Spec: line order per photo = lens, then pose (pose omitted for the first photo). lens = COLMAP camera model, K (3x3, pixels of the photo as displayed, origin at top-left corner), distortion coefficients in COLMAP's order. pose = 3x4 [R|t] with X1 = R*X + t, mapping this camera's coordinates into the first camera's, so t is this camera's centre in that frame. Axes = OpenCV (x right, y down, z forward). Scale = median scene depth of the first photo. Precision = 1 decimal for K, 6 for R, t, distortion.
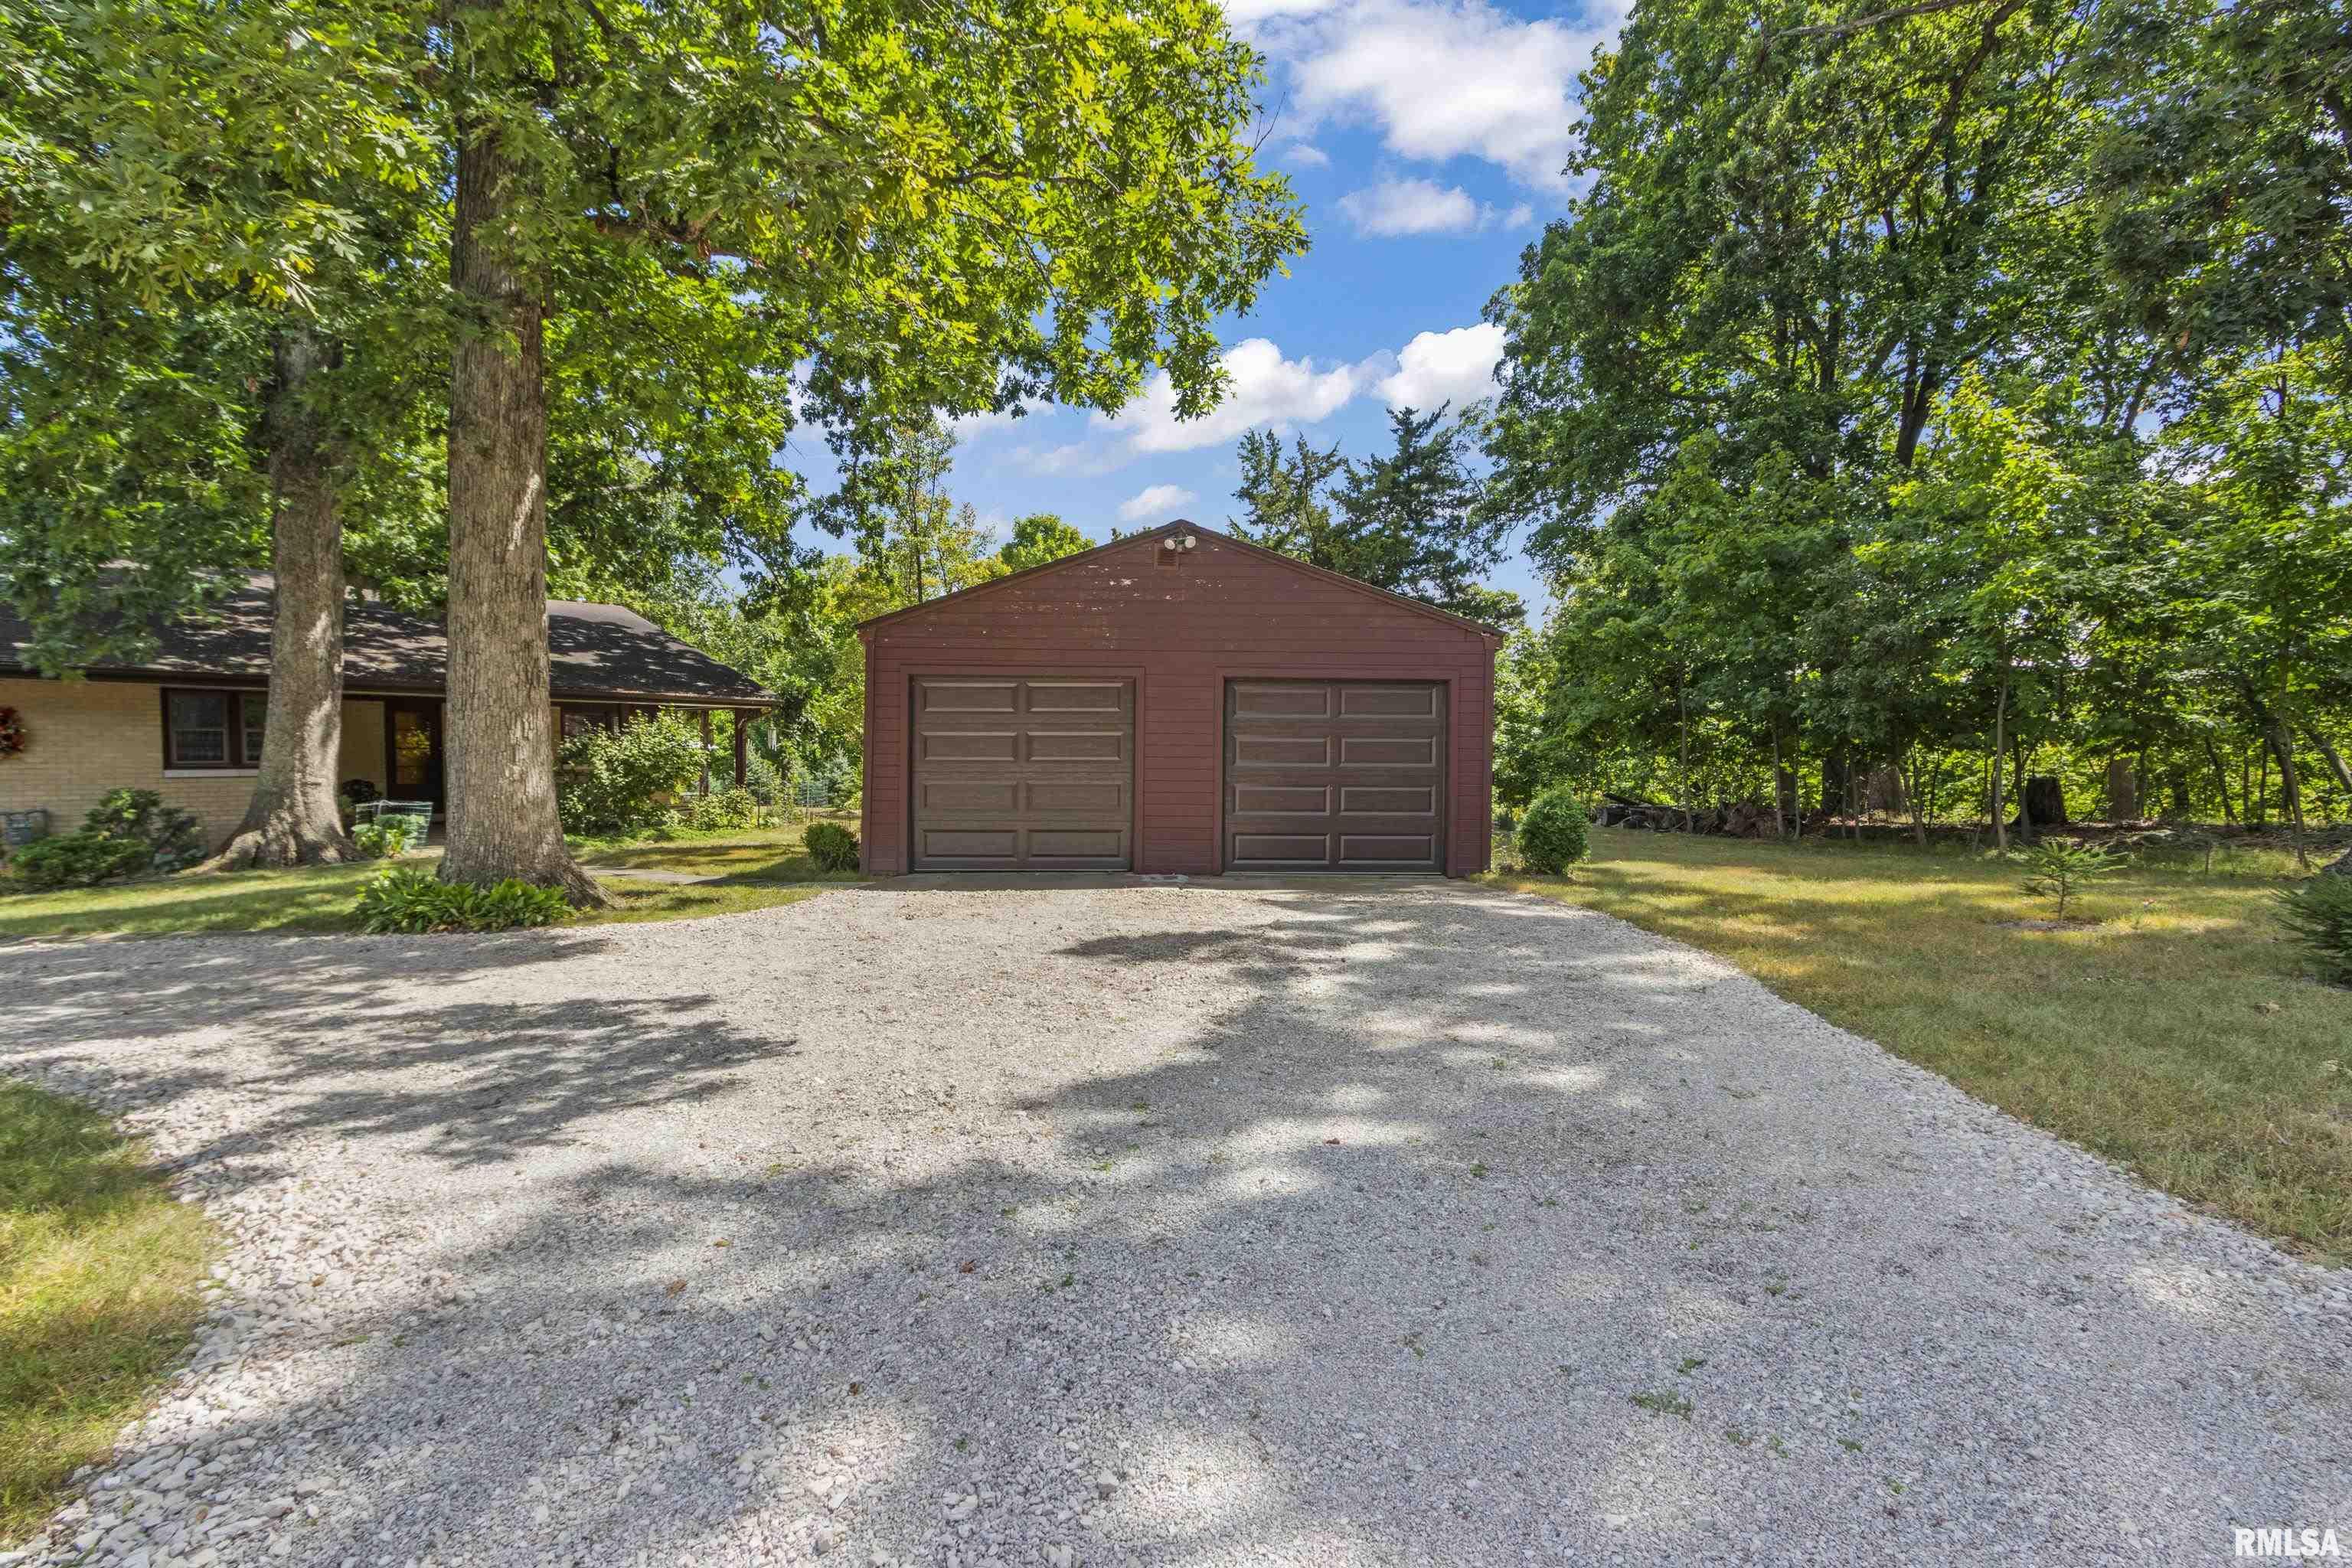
lens RADIAL K [[1061.7, 0, 1174.4], [0, 1061.7, 772.7], [0, 0, 1]] dist [-0.020610, 0.000167]
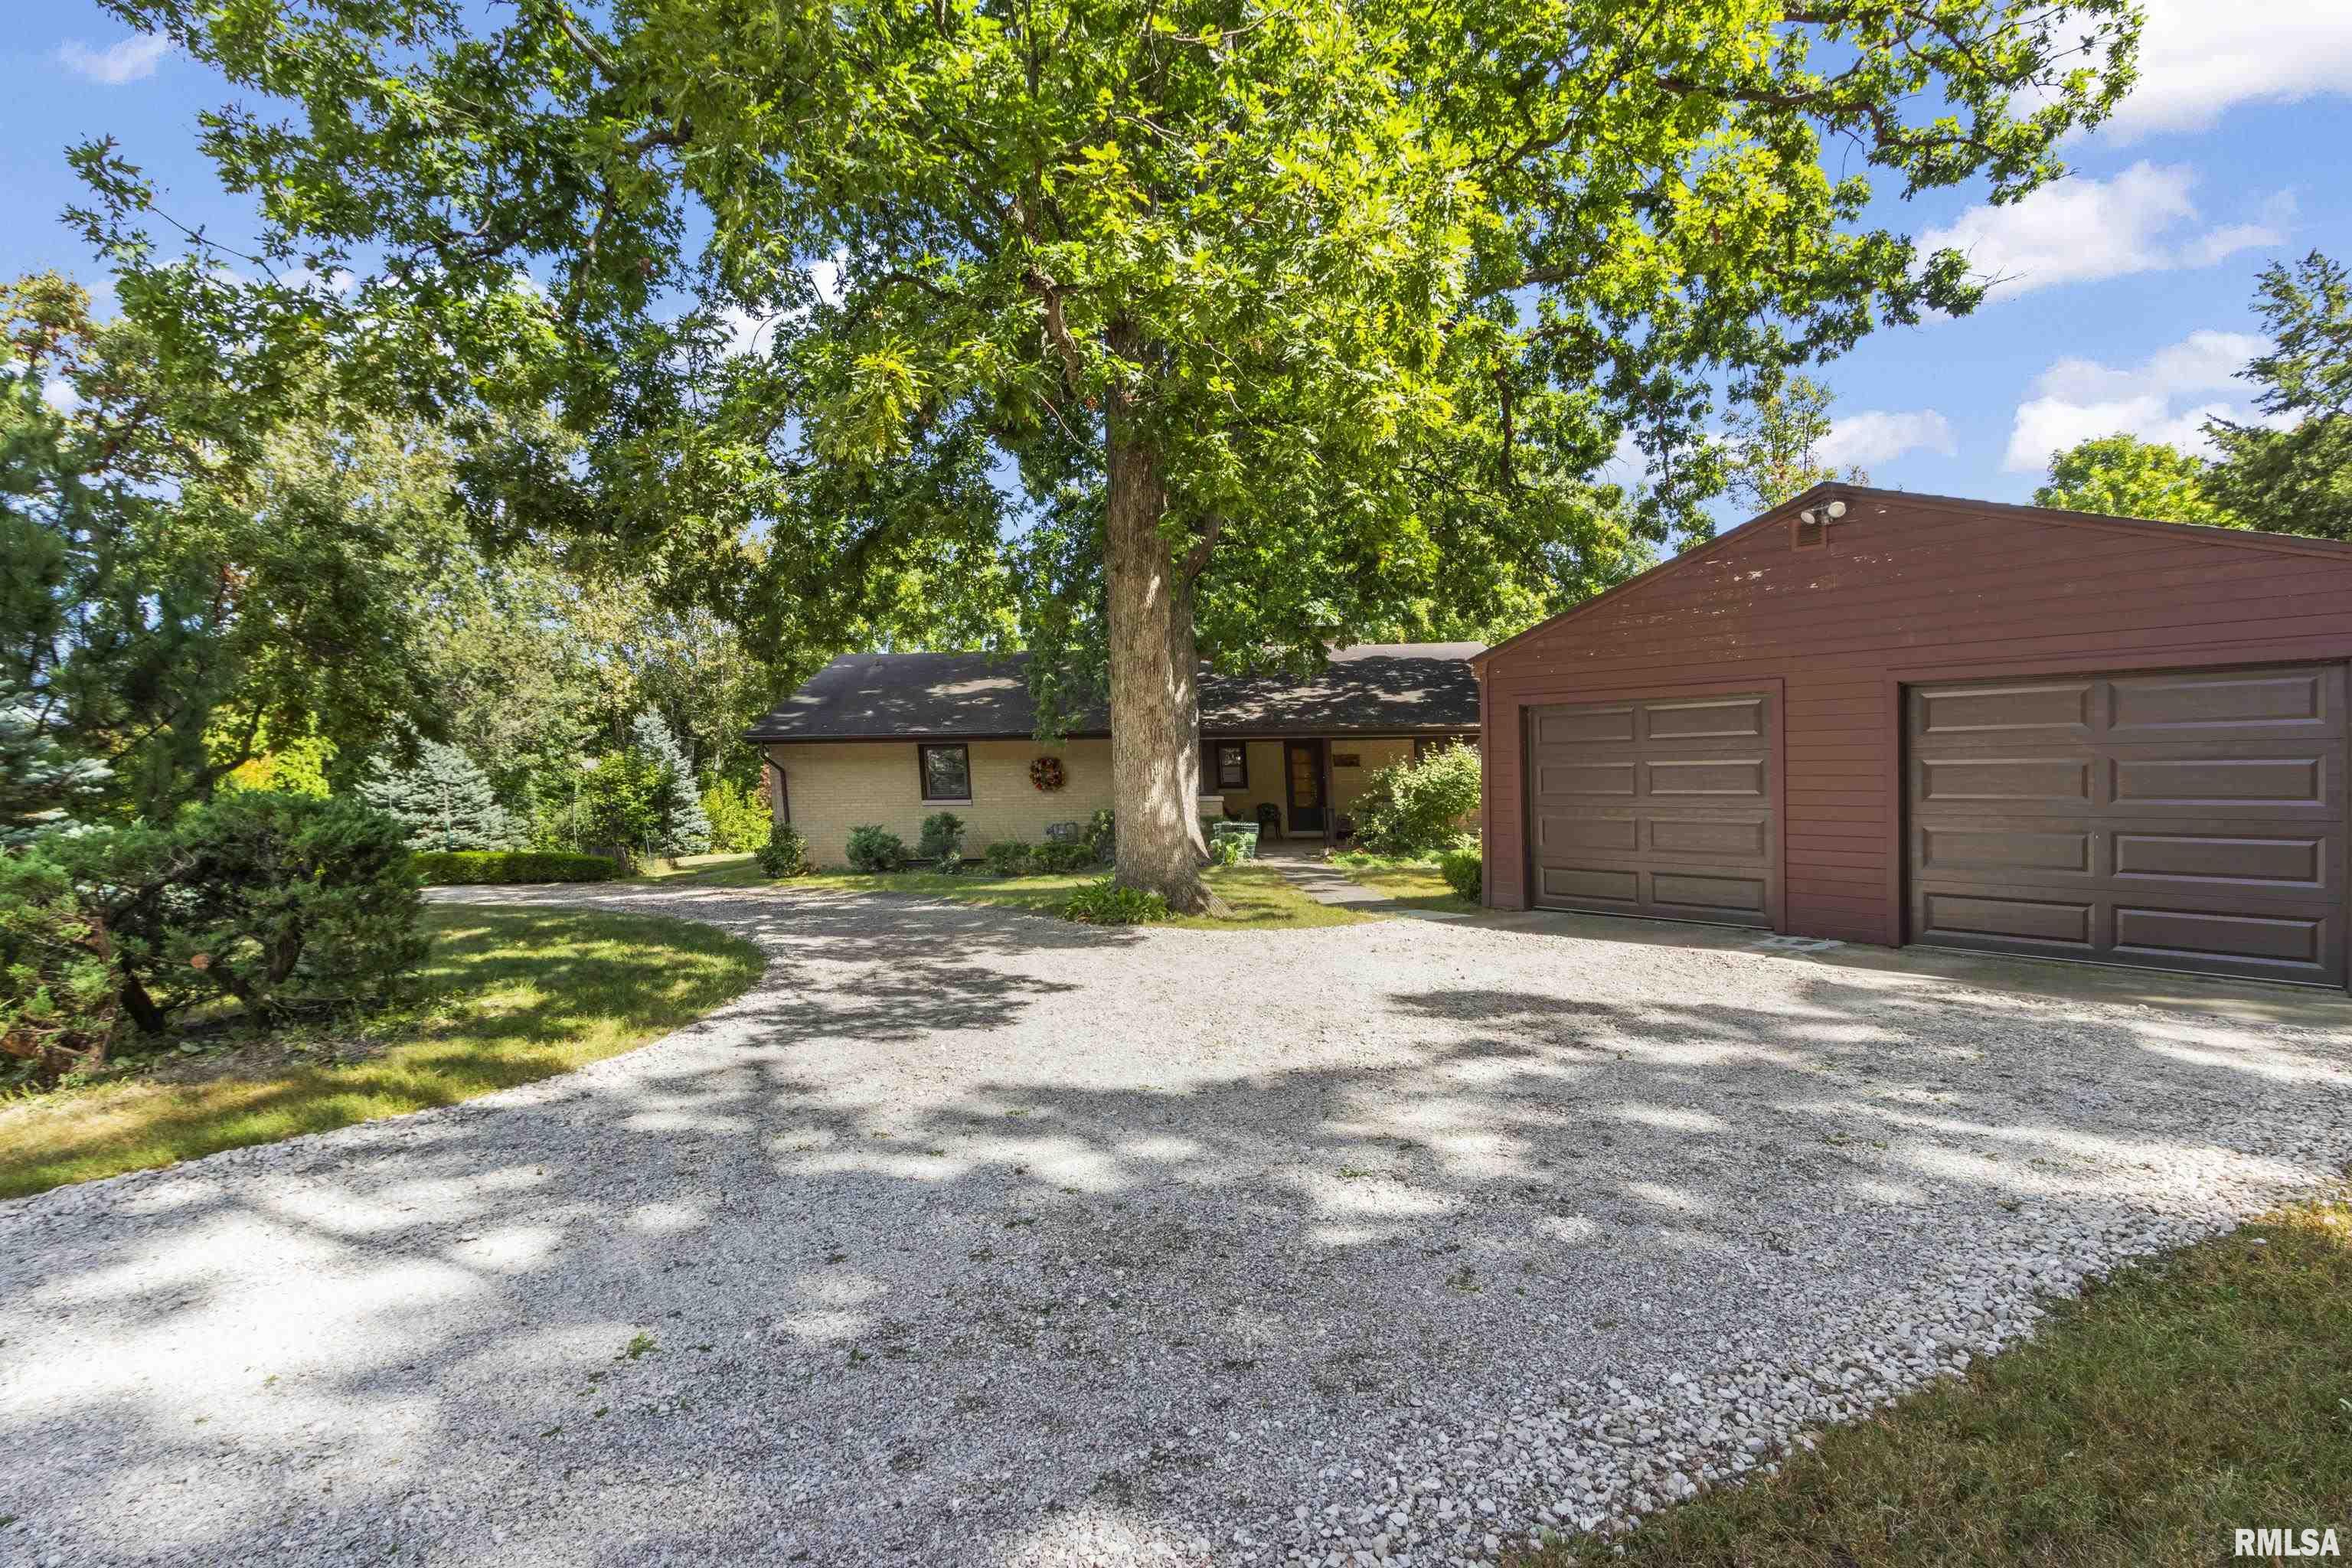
lens RADIAL K [[1134.1, 0, 1174.6], [0, 1134.1, 793.9], [0, 0, 1]] dist [-0.003260, -0.000184]
pose [[0.614570, 0.001748, -0.788861, 0.919278], [0.000881, 0.999995, 0.002901, -0.037559], [0.788862, -0.002478, 0.614565, 0.293558]]
